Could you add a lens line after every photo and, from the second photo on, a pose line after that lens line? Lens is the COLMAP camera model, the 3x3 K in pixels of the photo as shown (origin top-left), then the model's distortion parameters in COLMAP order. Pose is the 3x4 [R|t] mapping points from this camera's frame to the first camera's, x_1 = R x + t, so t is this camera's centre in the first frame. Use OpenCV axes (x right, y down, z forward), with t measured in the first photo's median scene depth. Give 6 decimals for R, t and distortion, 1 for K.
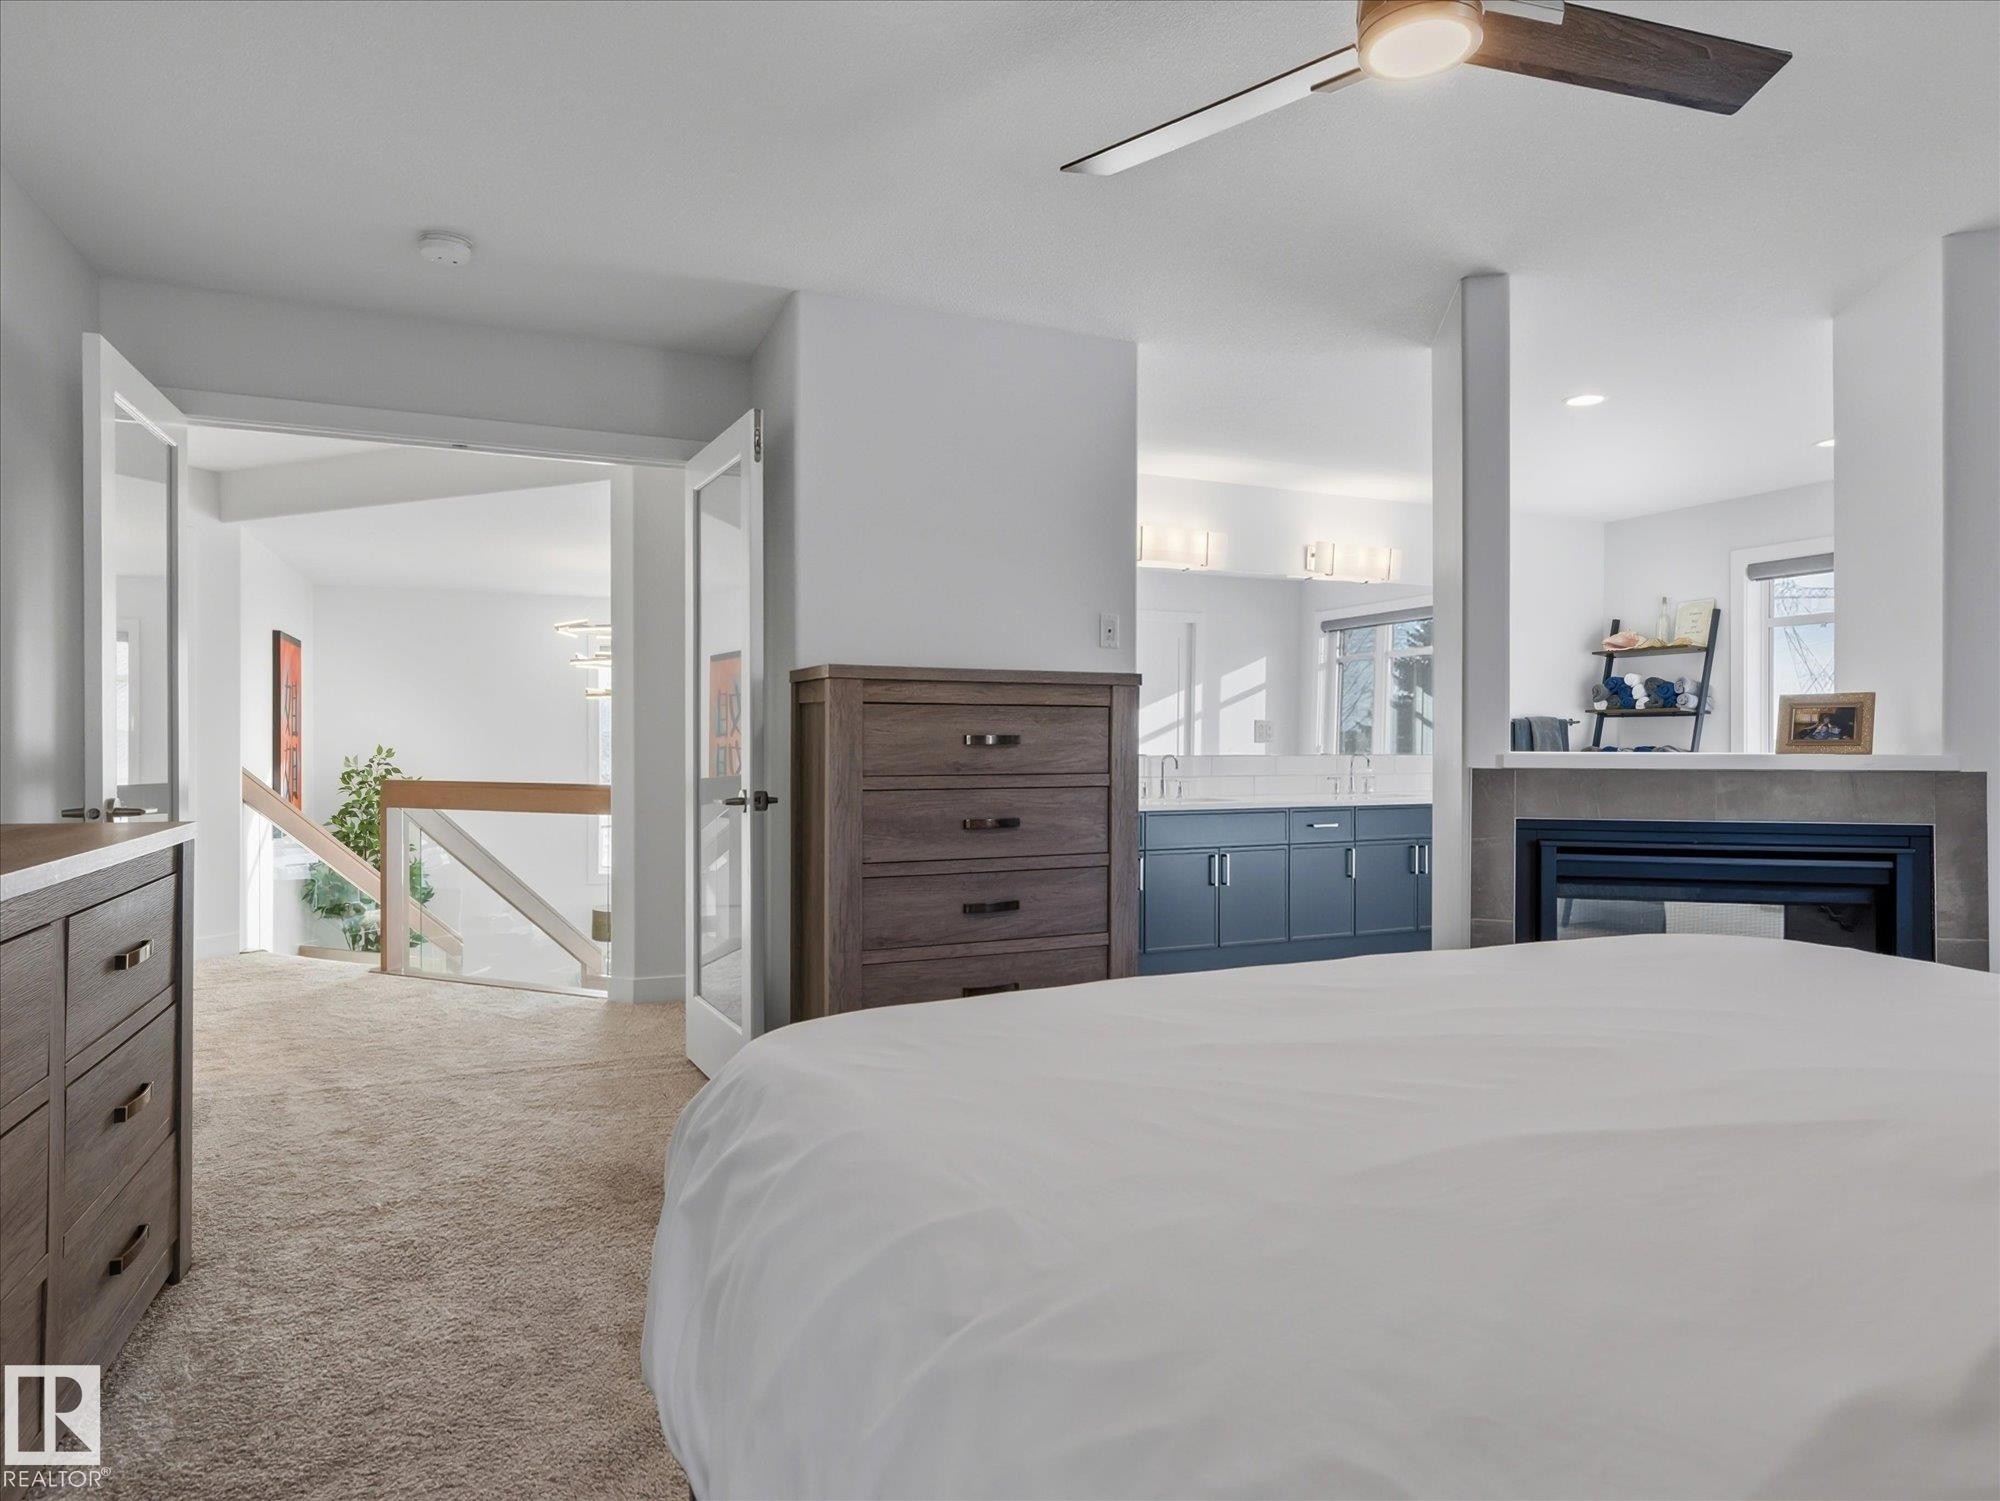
lens RADIAL K [[1265.5, 0, 984.6], [0, 1265.5, 743.1], [0, 0, 1]] dist [-0.002590, 0.000042]
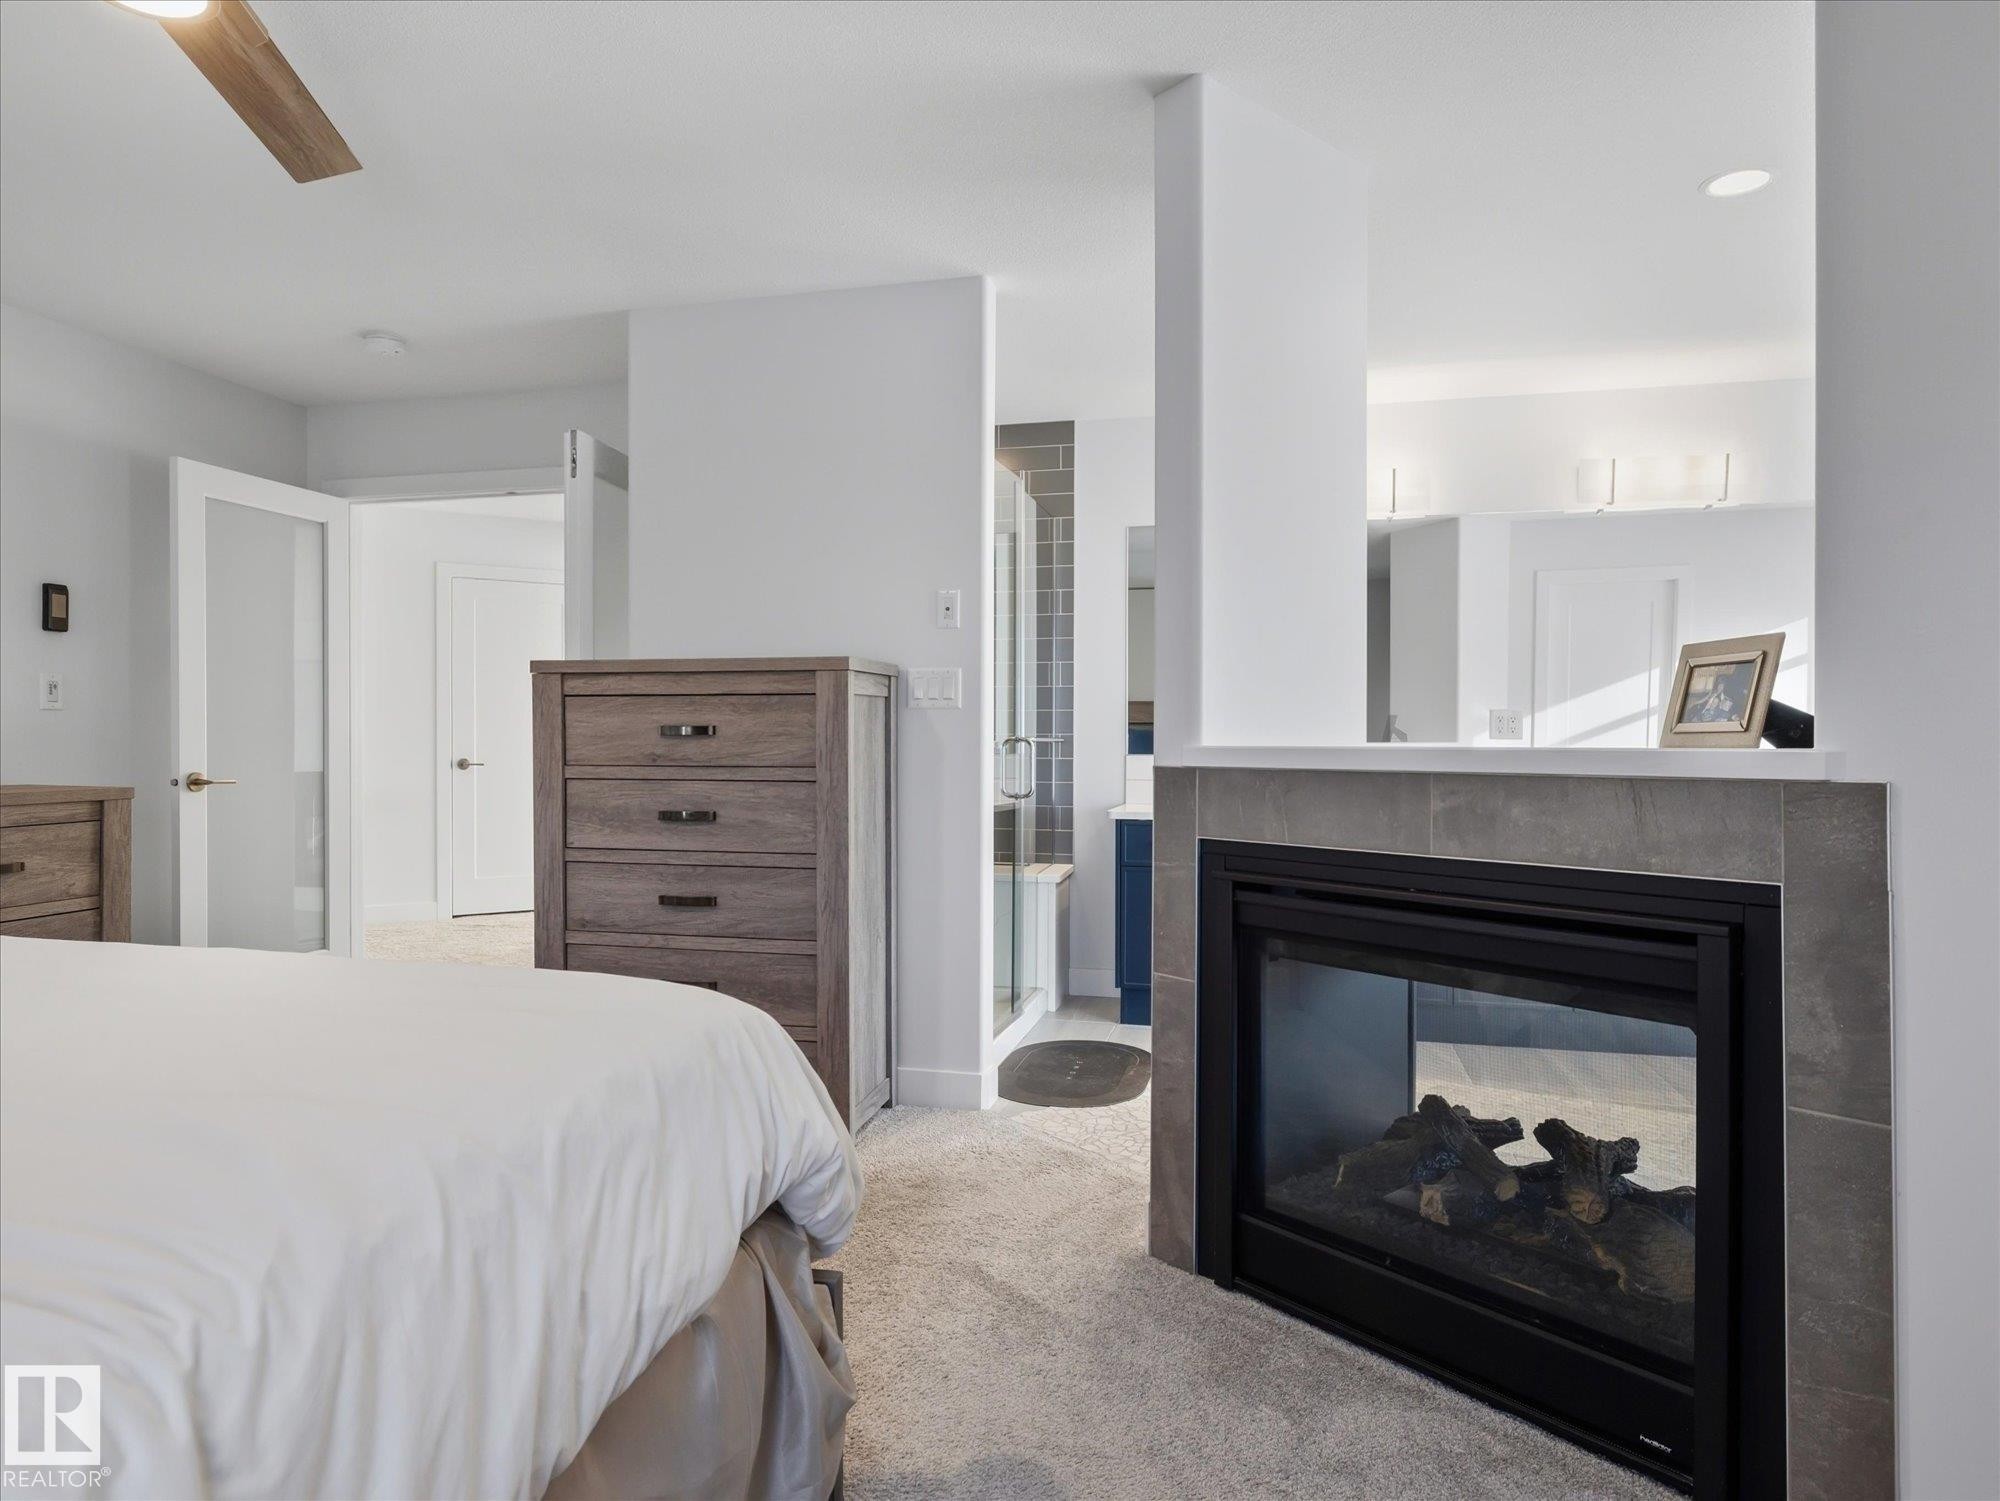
lens RADIAL K [[1265.5, 0, 991.5], [0, 1265.5, 751.9], [0, 0, 1]] dist [-0.002590, 0.000042]
pose [[0.774444, 0.005034, -0.632622, 0.811255], [-0.000442, 0.999972, 0.007415, 0.006592], [0.632642, -0.005463, 0.774425, 0.390077]]
